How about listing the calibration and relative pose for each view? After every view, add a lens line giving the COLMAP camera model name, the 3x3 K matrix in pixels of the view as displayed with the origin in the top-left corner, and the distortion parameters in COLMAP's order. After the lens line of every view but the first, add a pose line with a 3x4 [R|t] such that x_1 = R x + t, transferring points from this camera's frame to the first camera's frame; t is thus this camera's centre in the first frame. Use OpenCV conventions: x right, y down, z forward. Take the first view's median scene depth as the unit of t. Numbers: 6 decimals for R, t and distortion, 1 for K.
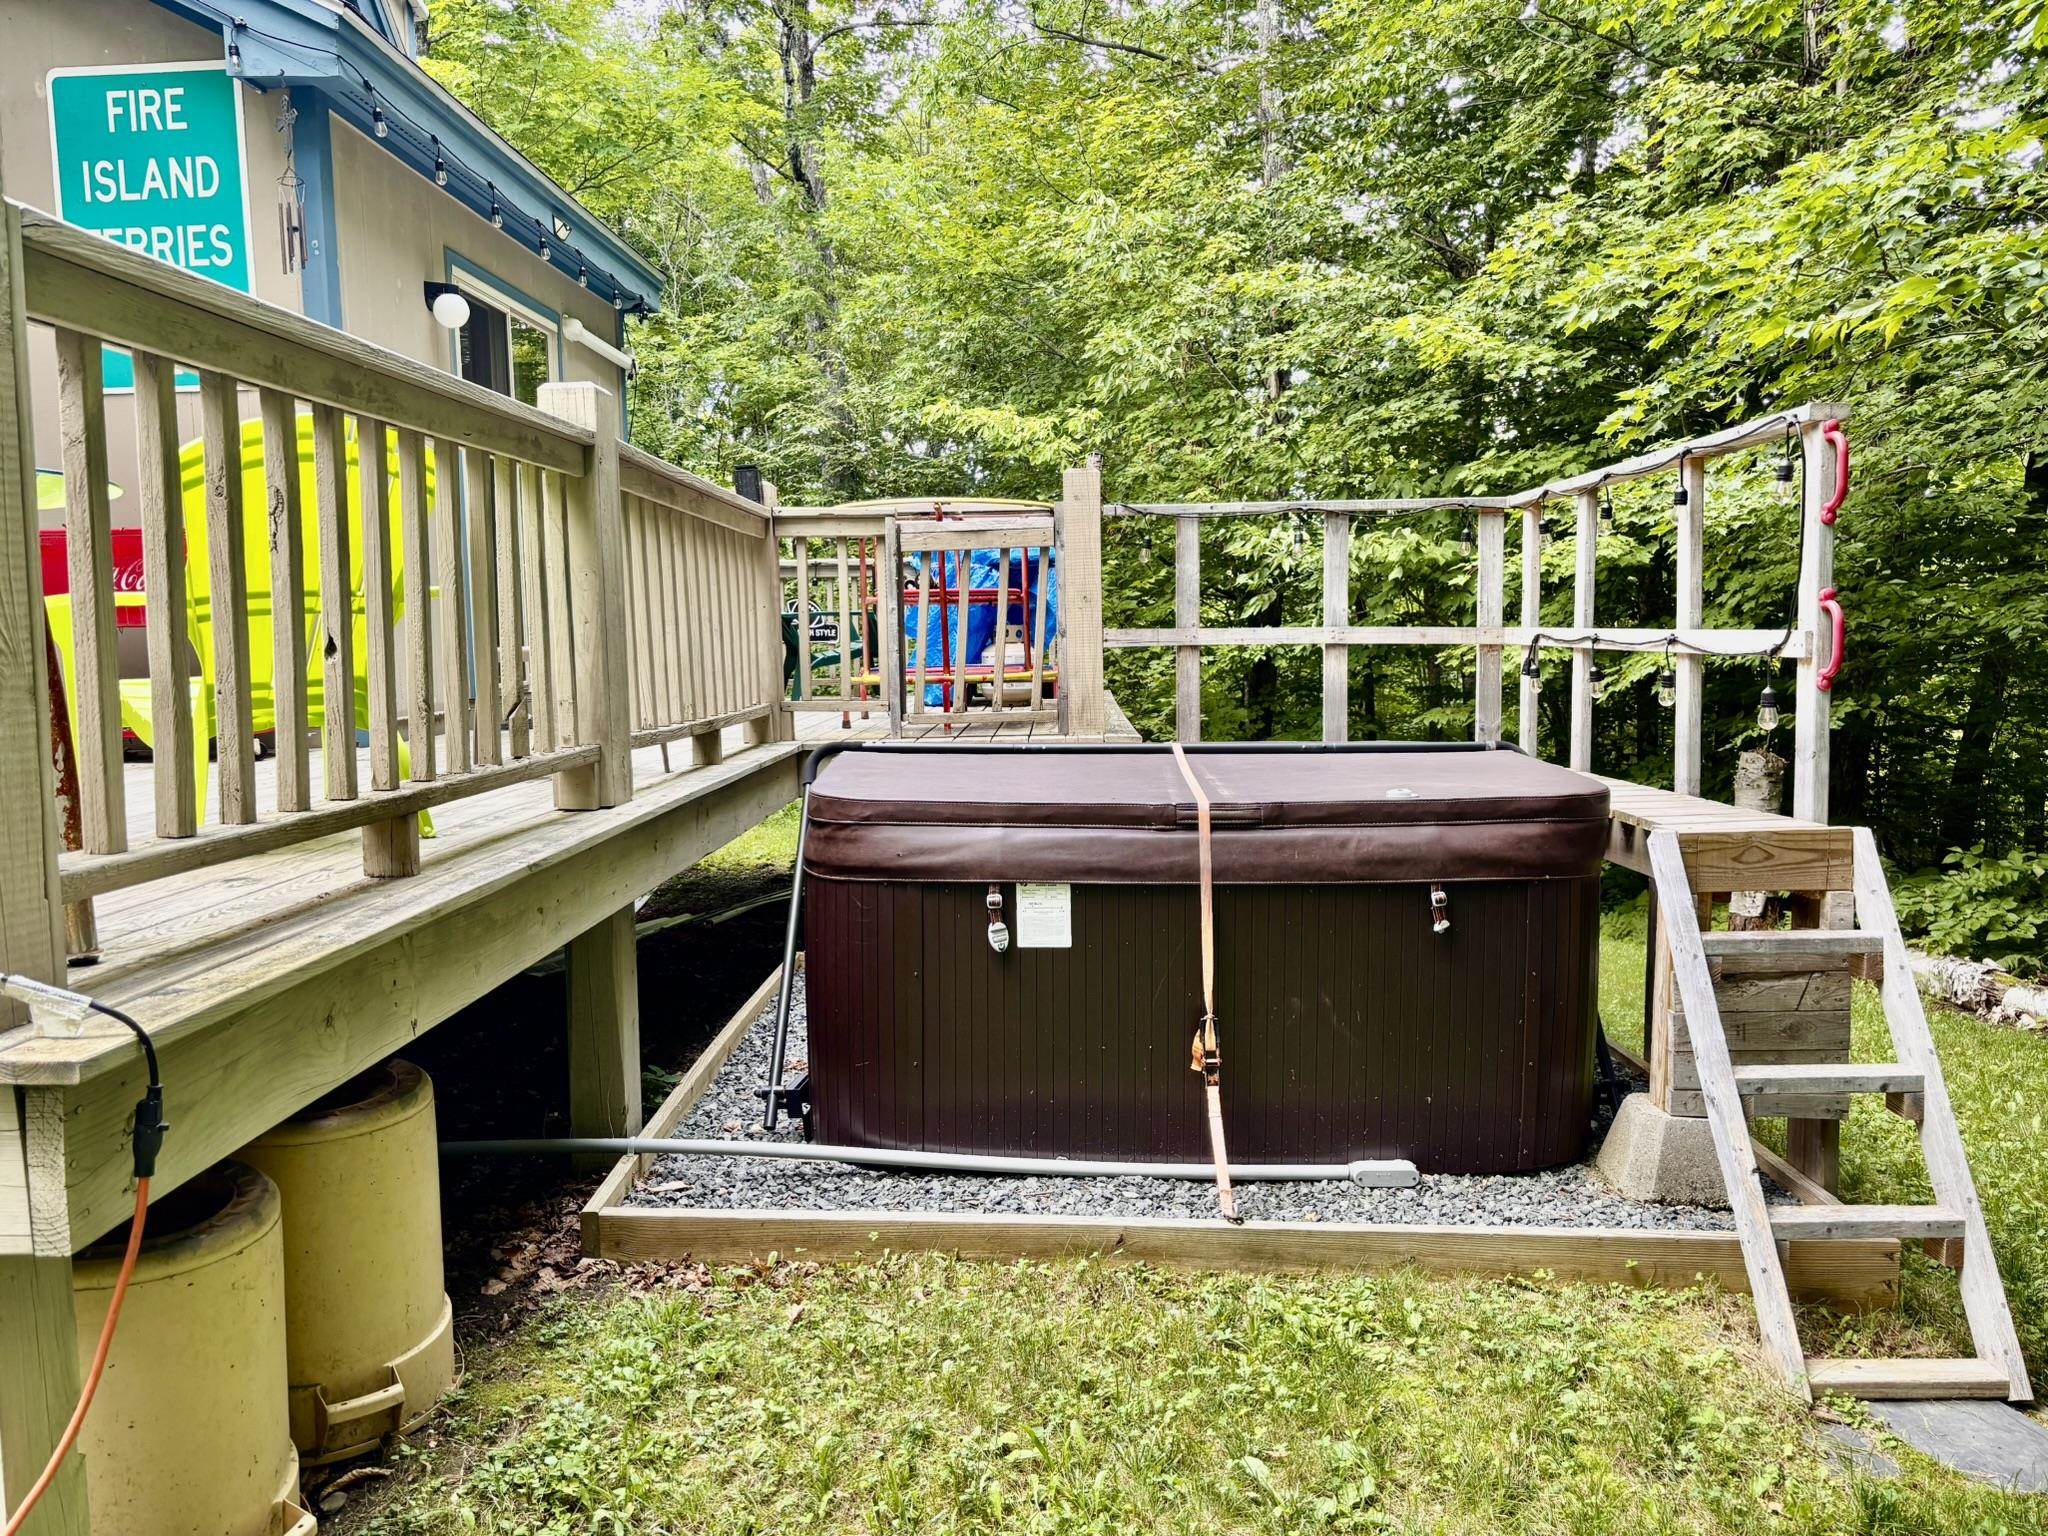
lens RADIAL K [[1552.0, 0, 1024.0], [0, 1552.0, 768.0], [0, 0, 1]] dist [0.012030, 0.001364]
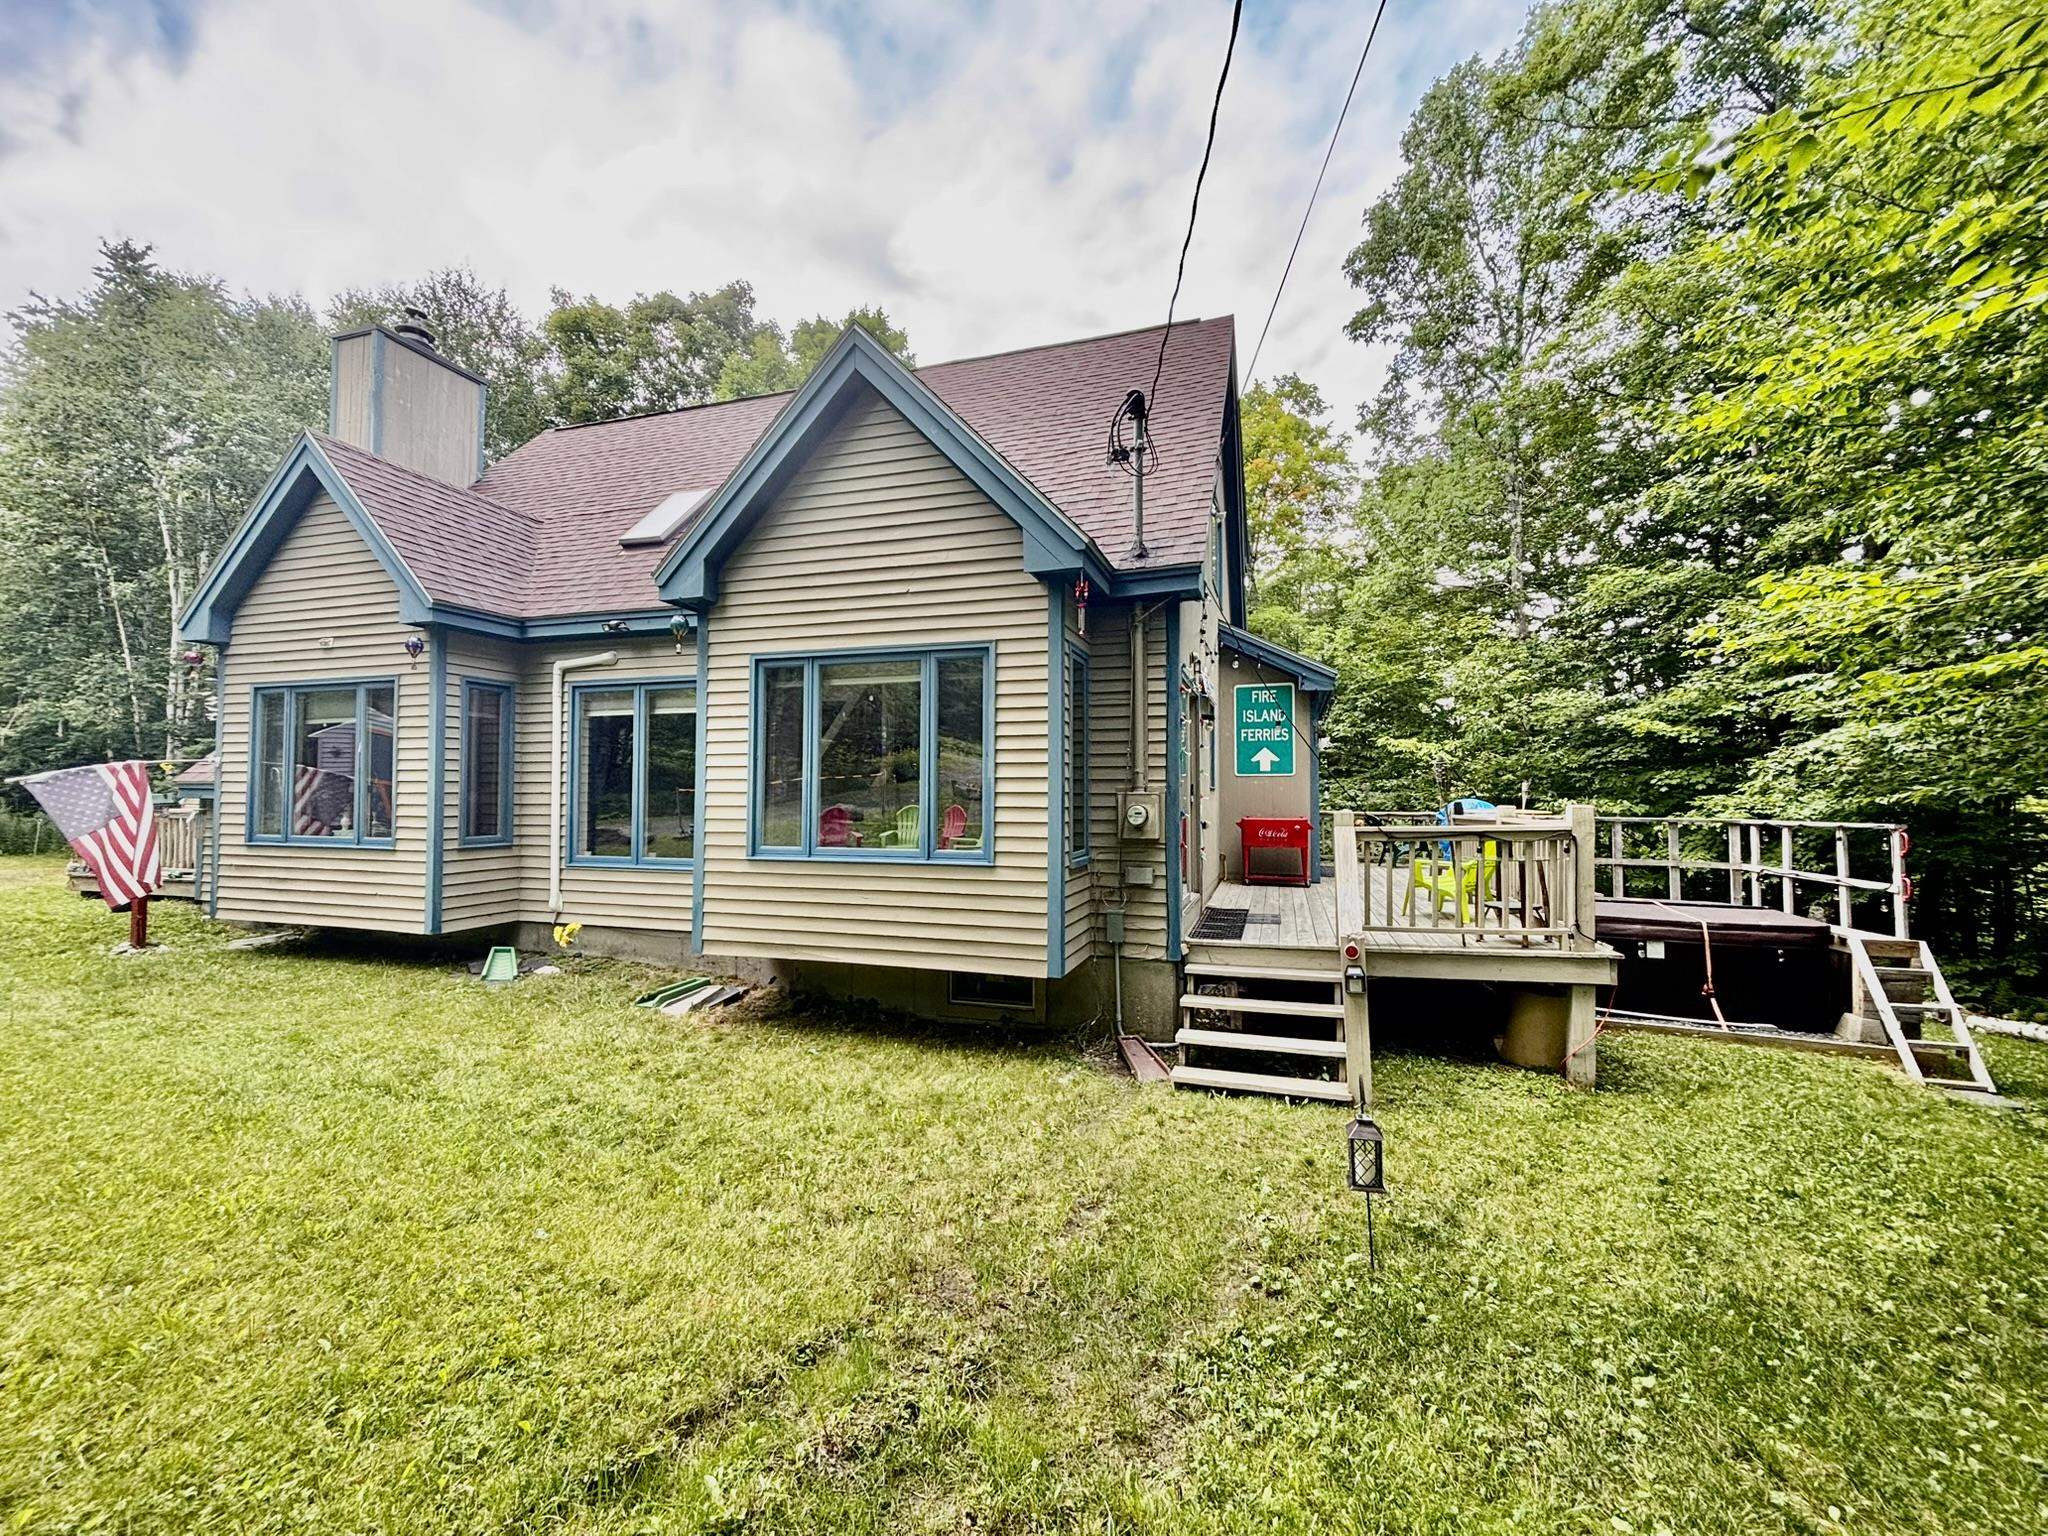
lens RADIAL K [[818.2, 0, 1027.3], [0, 818.2, 760.3], [0, 0, 1]] dist [0.000952, -0.000443]
pose [[0.963899, 0.011678, -0.266013, -0.932730], [-0.047568, 0.990519, -0.128877, -0.033031], [0.261986, 0.136878, 0.955315, -1.371821]]
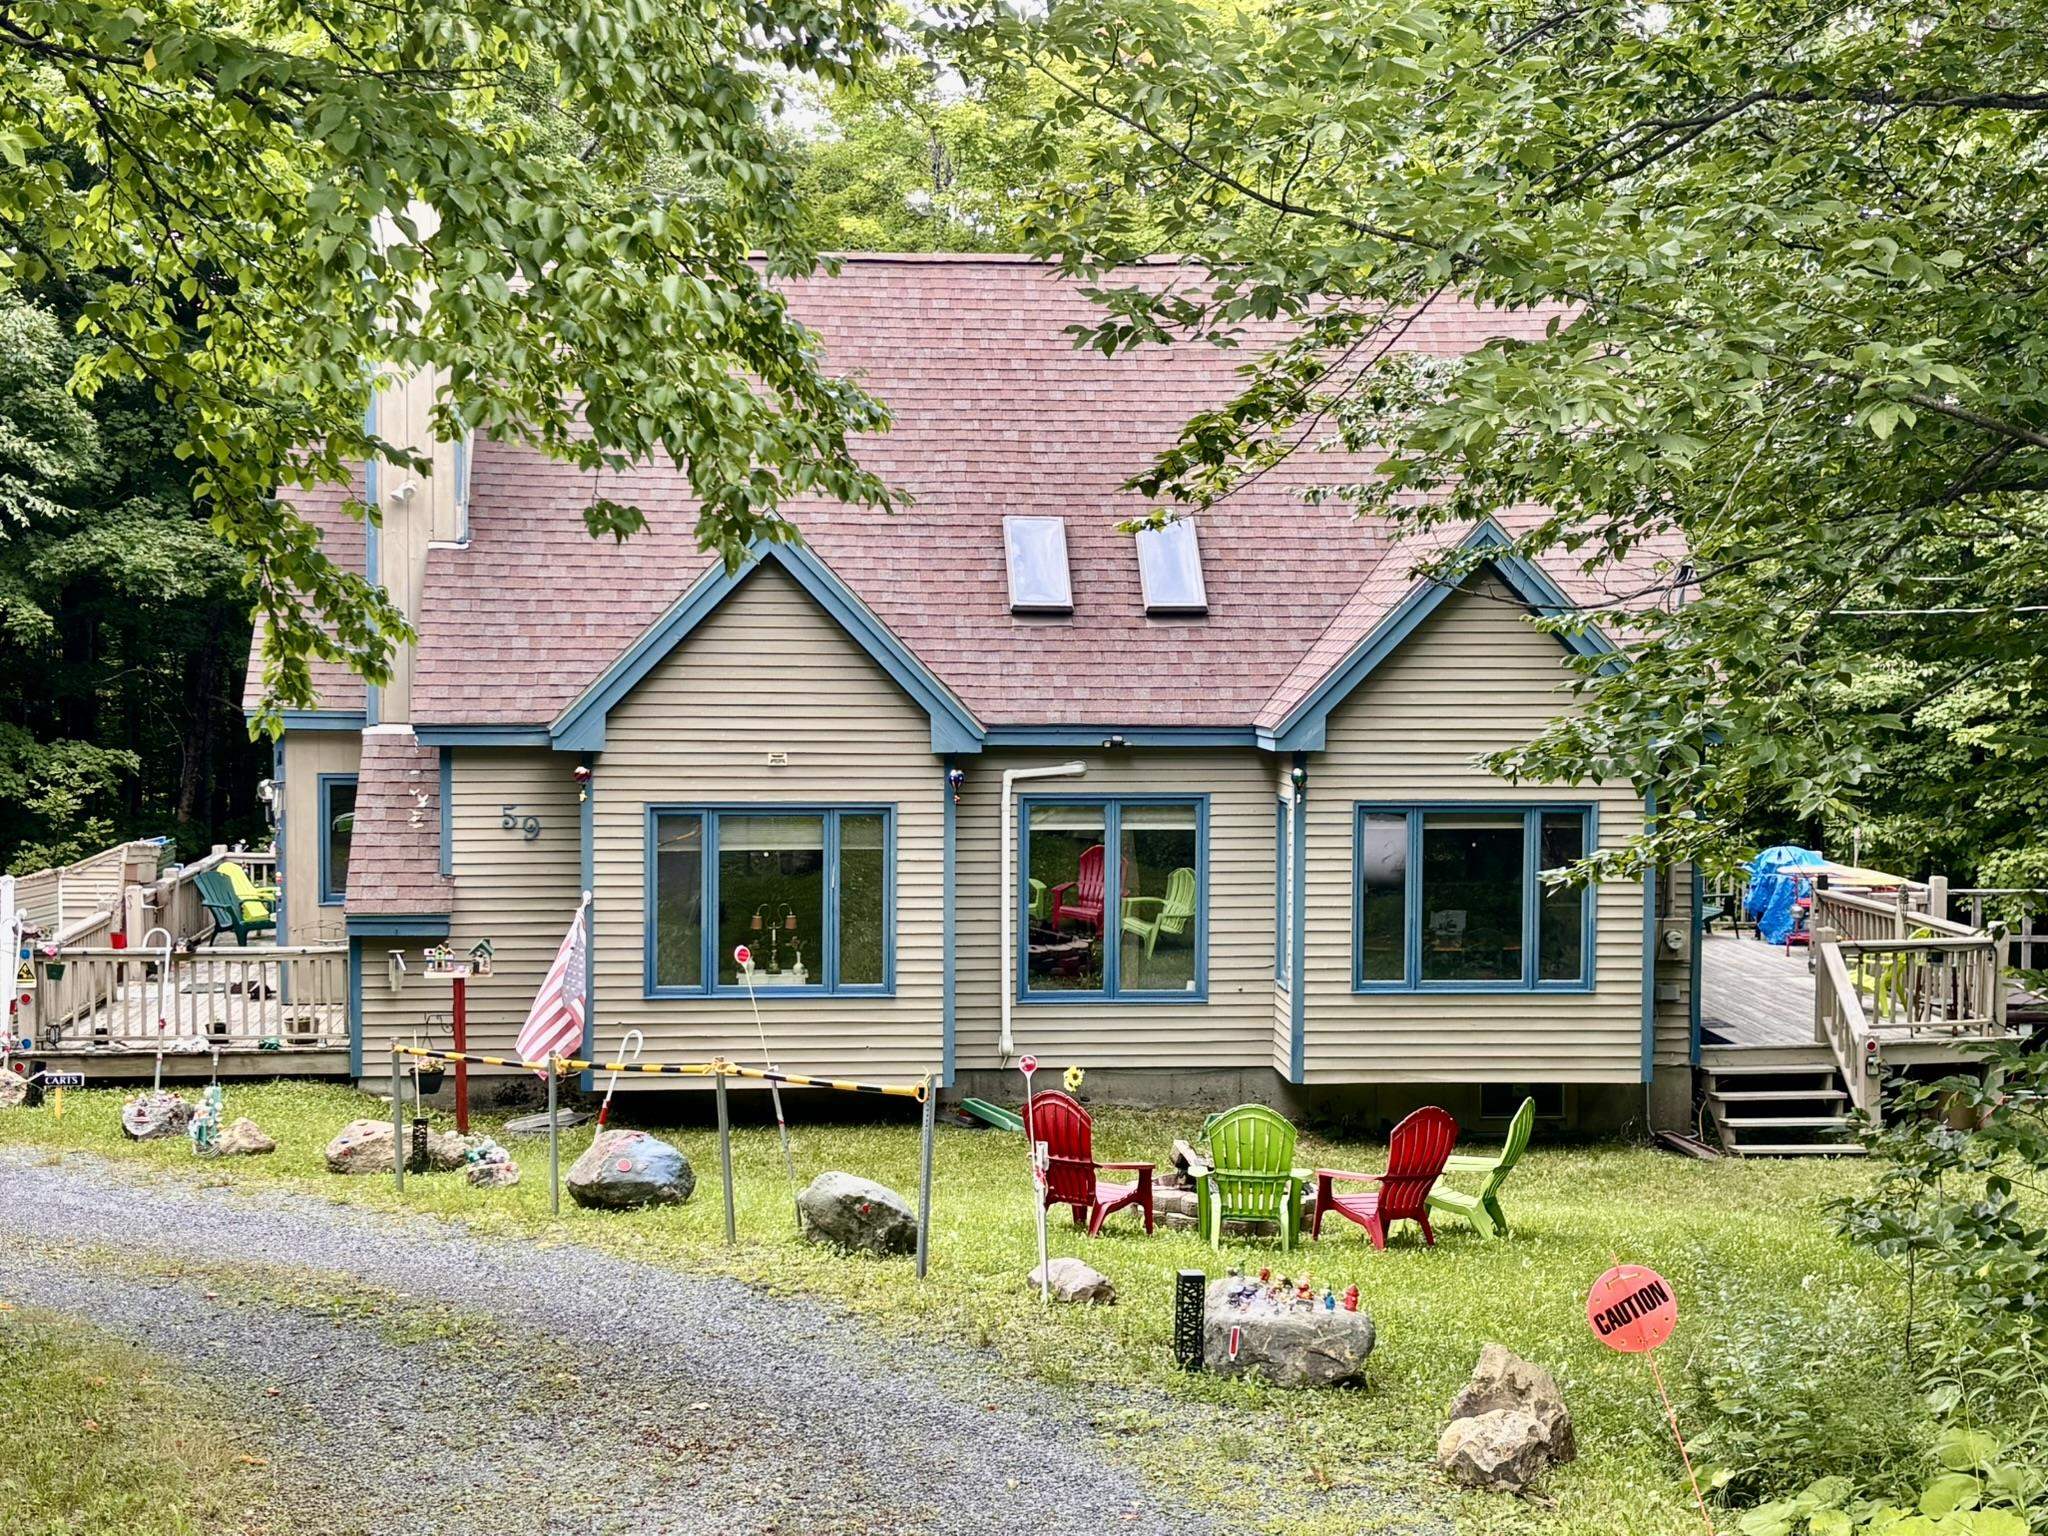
lens RADIAL K [[2927.9, 0, 1024.0], [0, 2927.9, 768.0], [0, 0, 1]] dist [0.149707, -0.026164]
pose [[0.990207, 0.018954, 0.138317, -3.781591], [-0.015847, 0.999597, -0.023532, -0.382012], [-0.138707, 0.021109, 0.990108, -6.603364]]
